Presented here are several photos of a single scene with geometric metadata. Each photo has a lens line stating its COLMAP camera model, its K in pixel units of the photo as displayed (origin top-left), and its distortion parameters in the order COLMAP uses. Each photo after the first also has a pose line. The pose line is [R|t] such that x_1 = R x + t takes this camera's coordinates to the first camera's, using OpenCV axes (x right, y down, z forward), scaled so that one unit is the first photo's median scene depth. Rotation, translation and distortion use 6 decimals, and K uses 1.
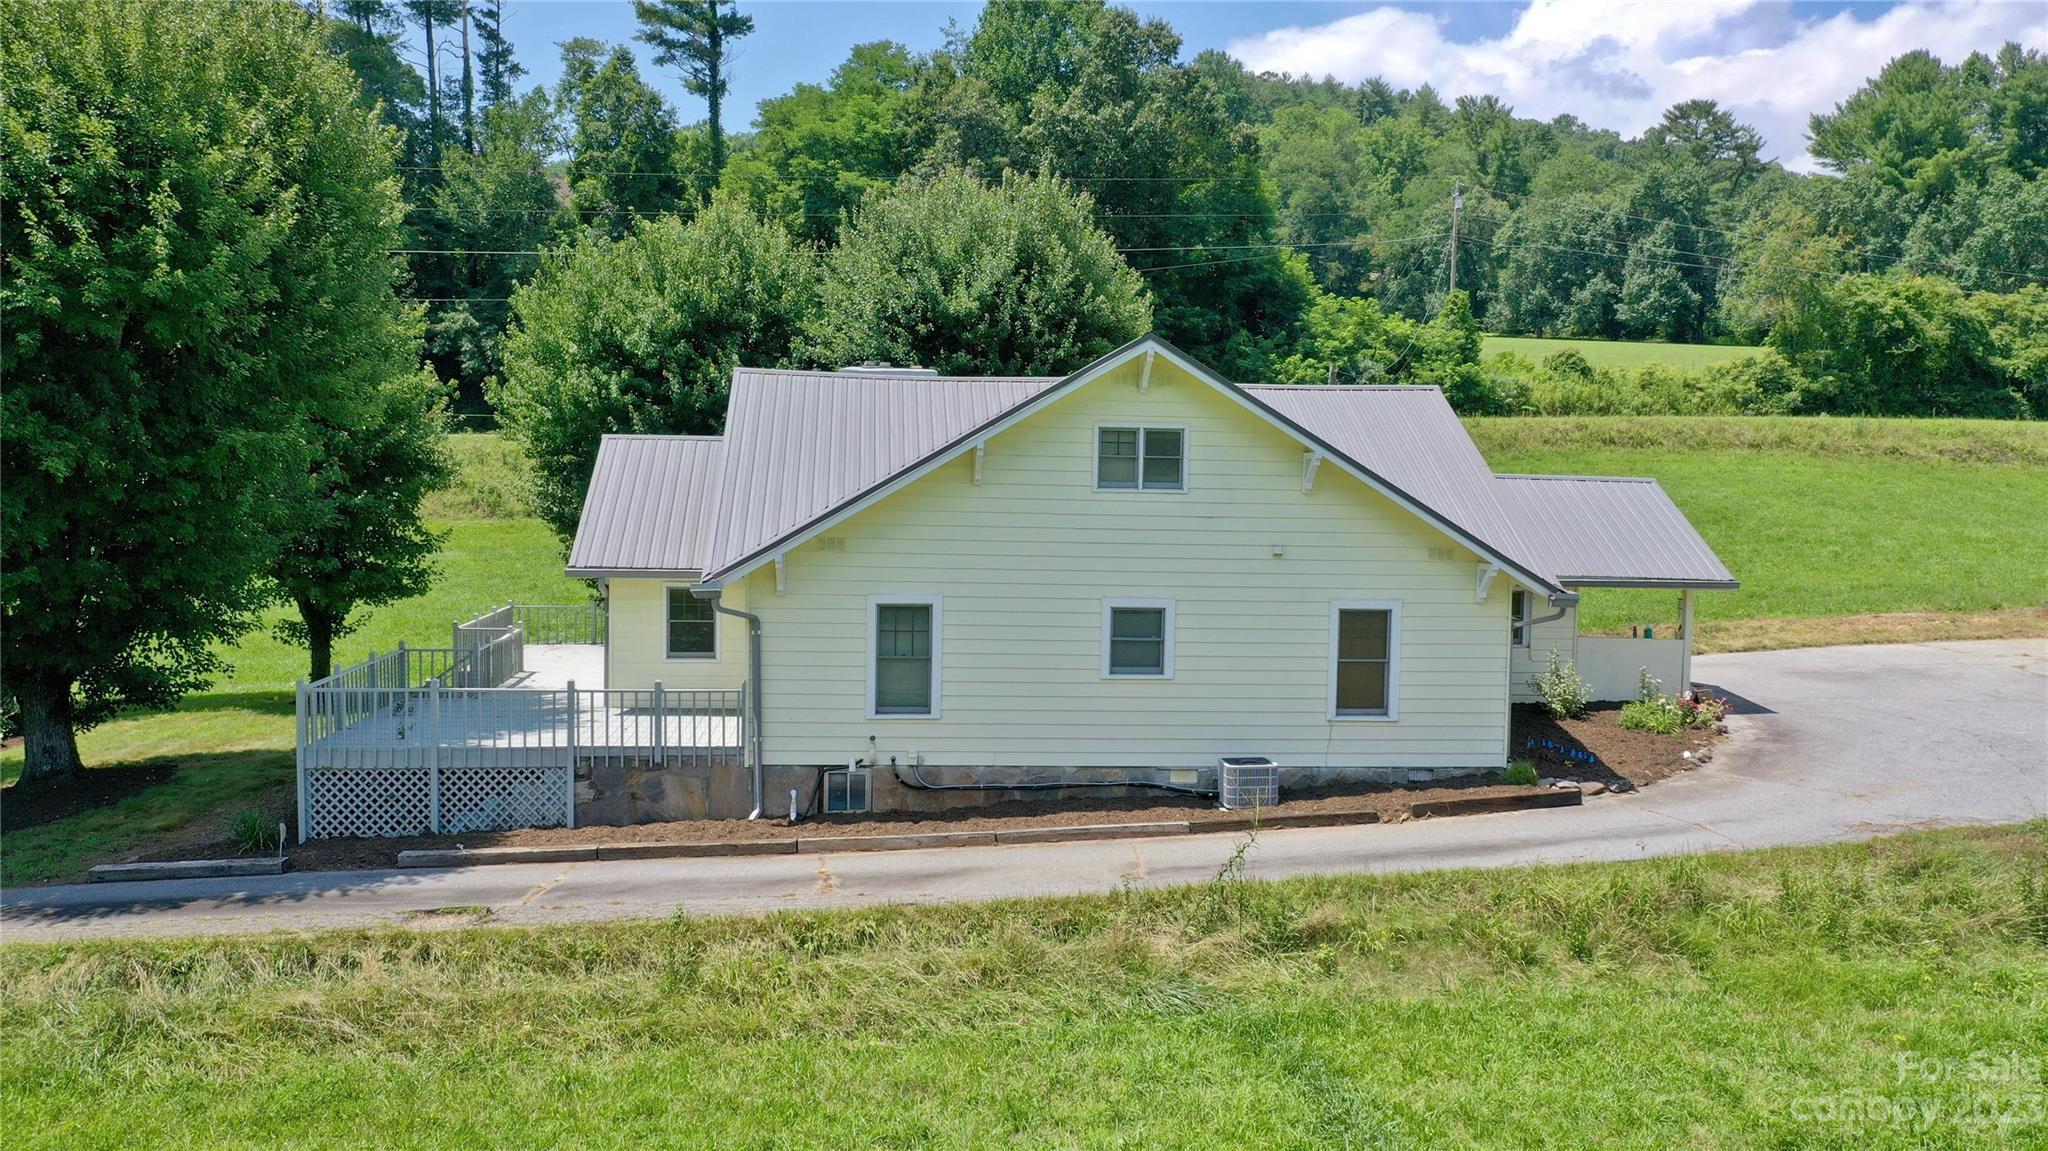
lens RADIAL K [[1607.7, 0, 1012.8], [0, 1607.7, 579.6], [0, 0, 1]] dist [-0.000883, -0.002631]
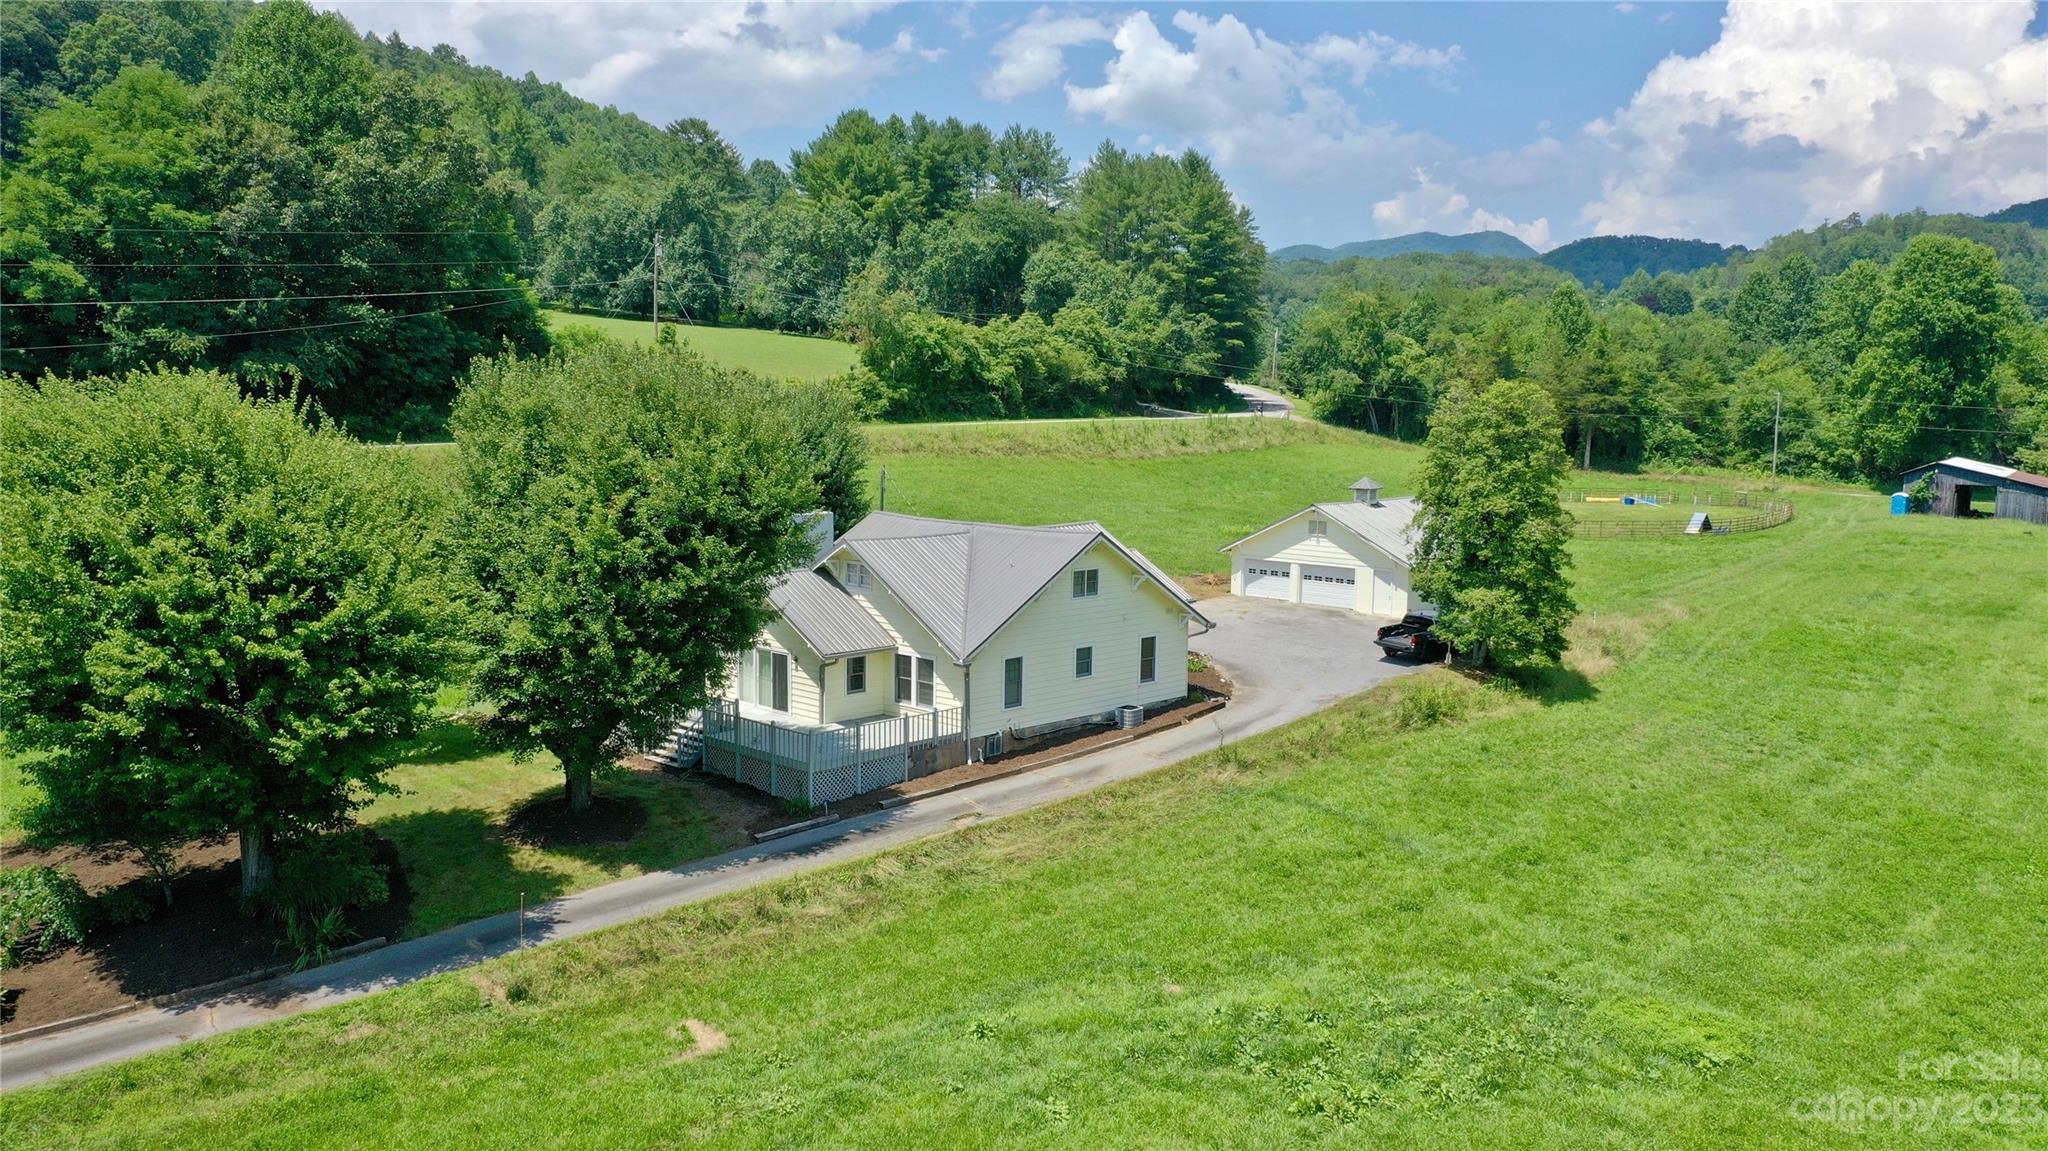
lens RADIAL K [[1607.7, 0, 1013.5], [0, 1607.7, 586.4], [0, 0, 1]] dist [-0.000883, -0.002631]
pose [[0.758329, -0.084790, 0.646335, -0.378942], [0.040586, 0.995722, 0.083006, -0.067820], [-0.650608, -0.036714, 0.758526, -0.171914]]
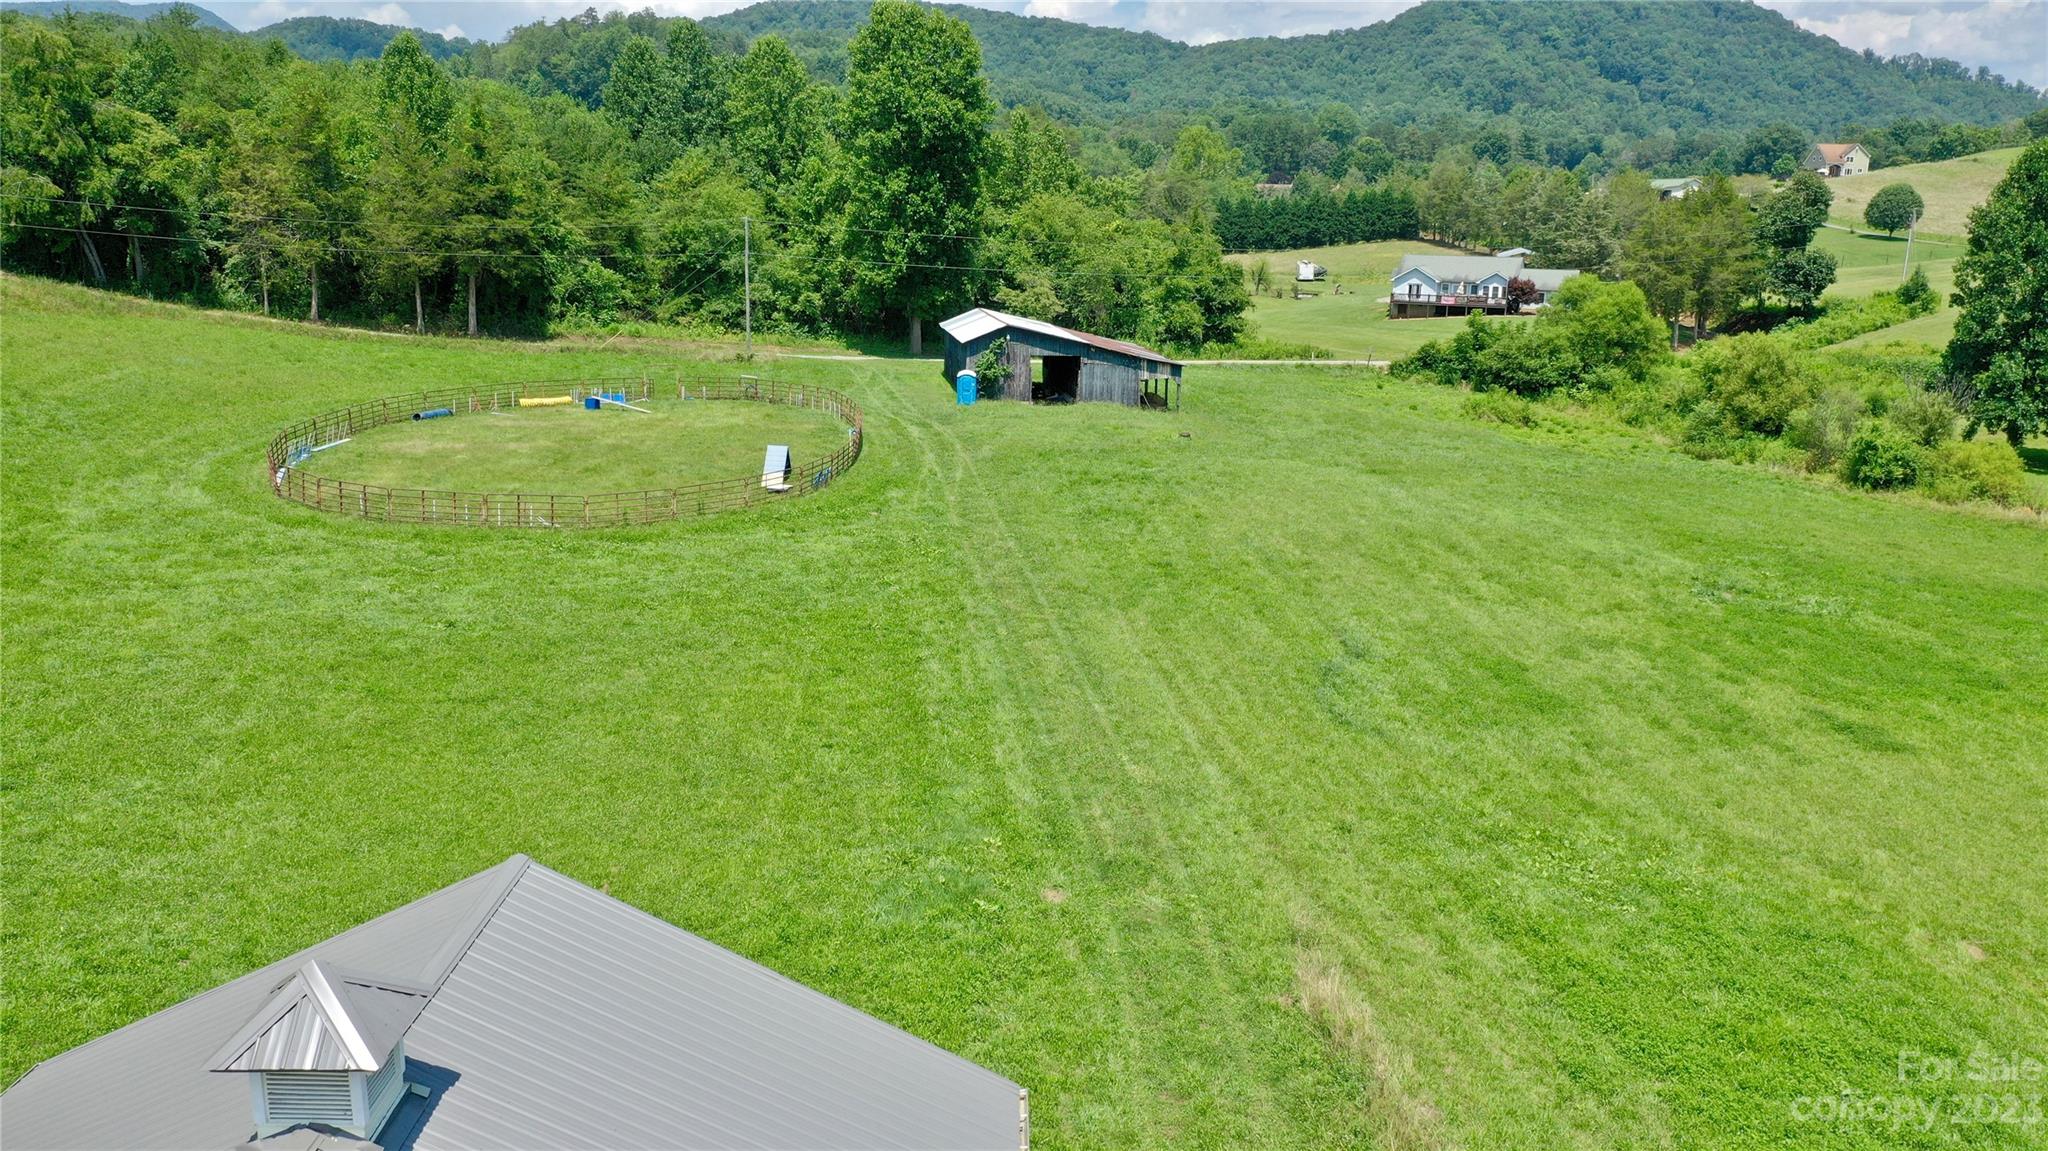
lens RADIAL K [[1607.7, 0, 1013.2], [0, 1607.7, 577.9], [0, 0, 1]] dist [-0.000883, -0.002631]
pose [[0.119306, -0.233536, 0.965001, 0.223954], [0.041596, 0.972265, 0.230152, -0.106542], [-0.991986, 0.012682, 0.125711, 0.294526]]
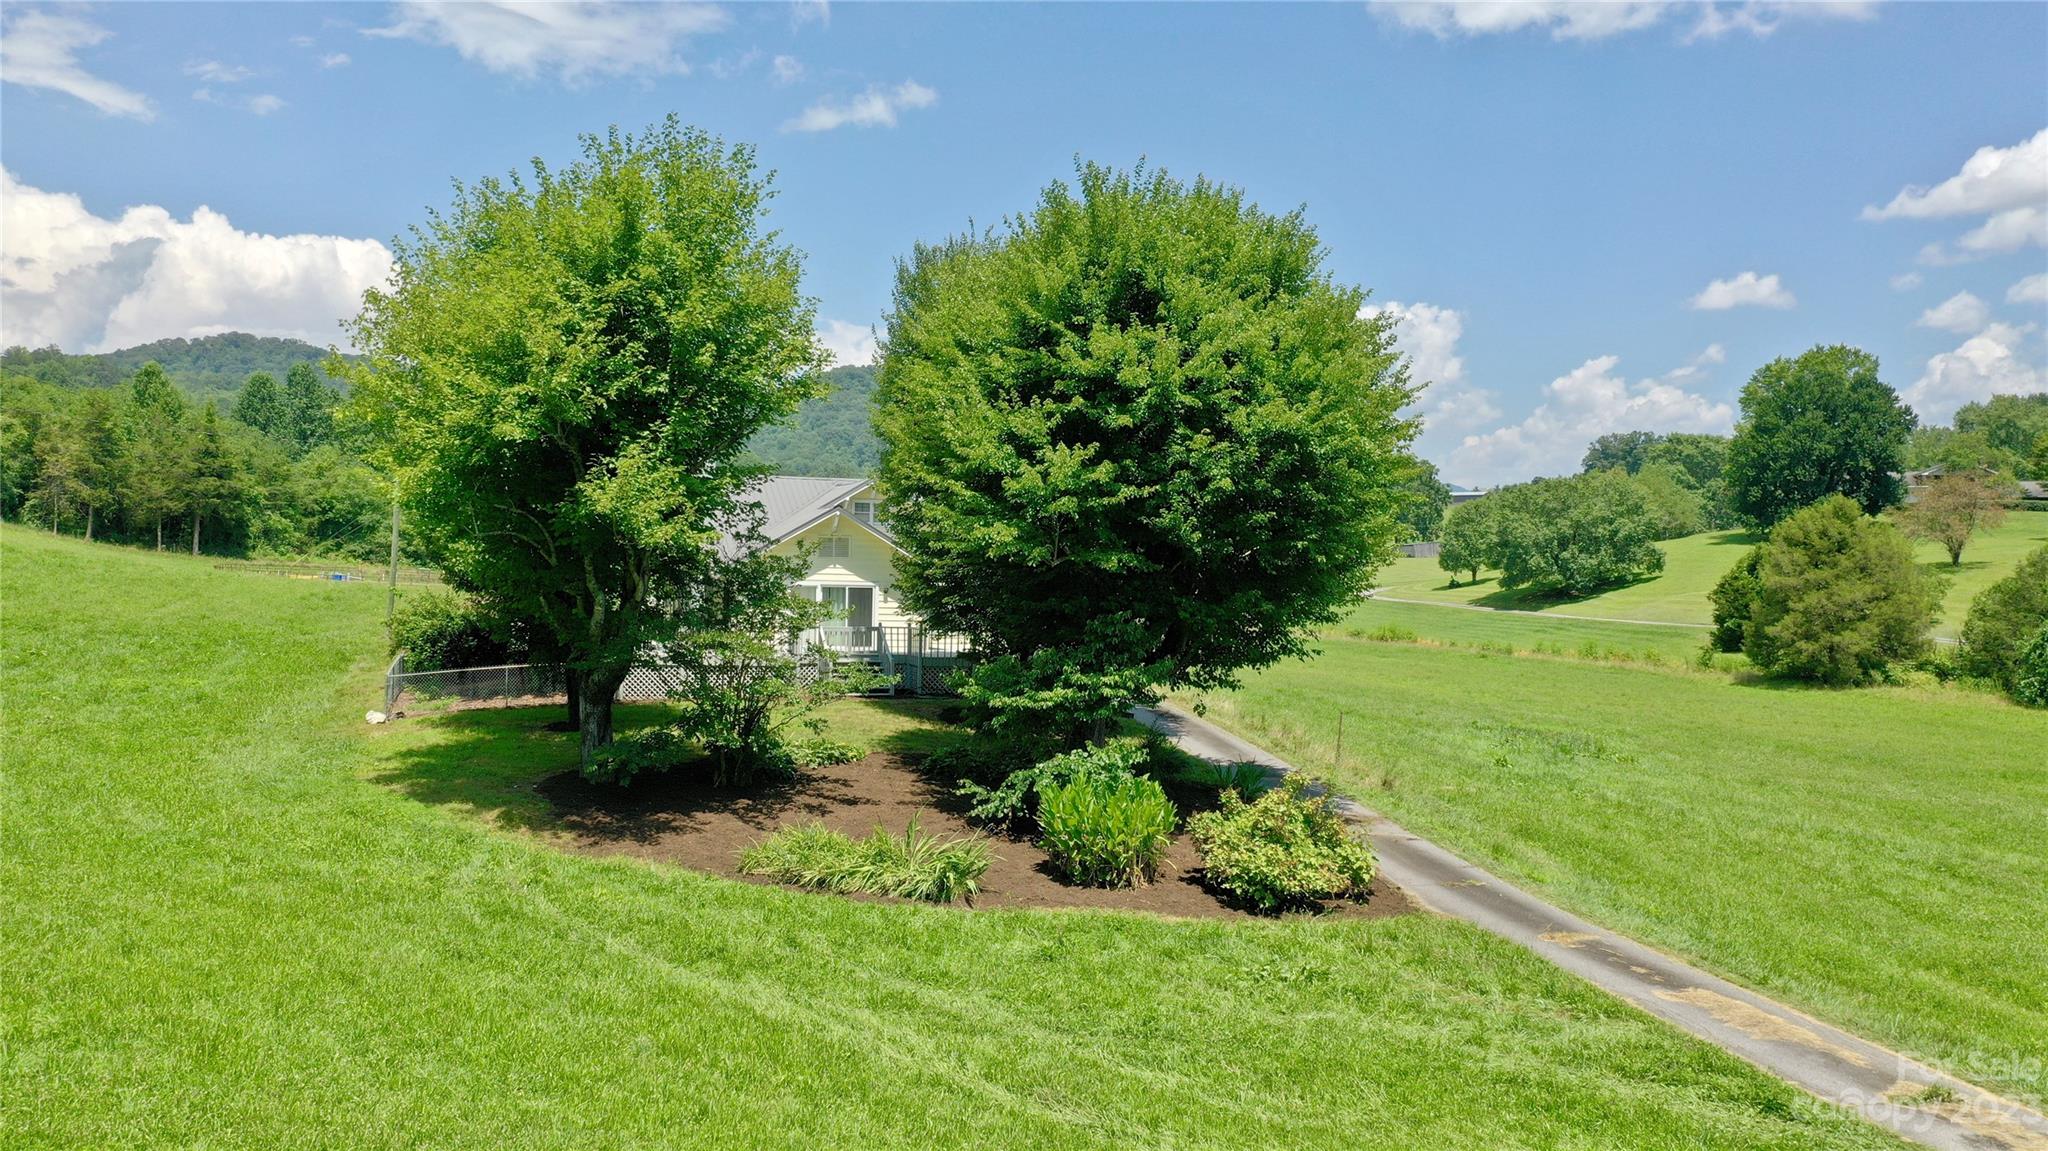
lens RADIAL K [[1607.7, 0, 1024.5], [0, 1607.7, 572.4], [0, 0, 1]] dist [-0.000883, -0.002631]
pose [[-0.244086, -0.018902, 0.969569, -0.628102], [0.034831, 0.998994, 0.028244, -0.019149], [-0.969128, 0.040665, -0.243182, 0.393481]]
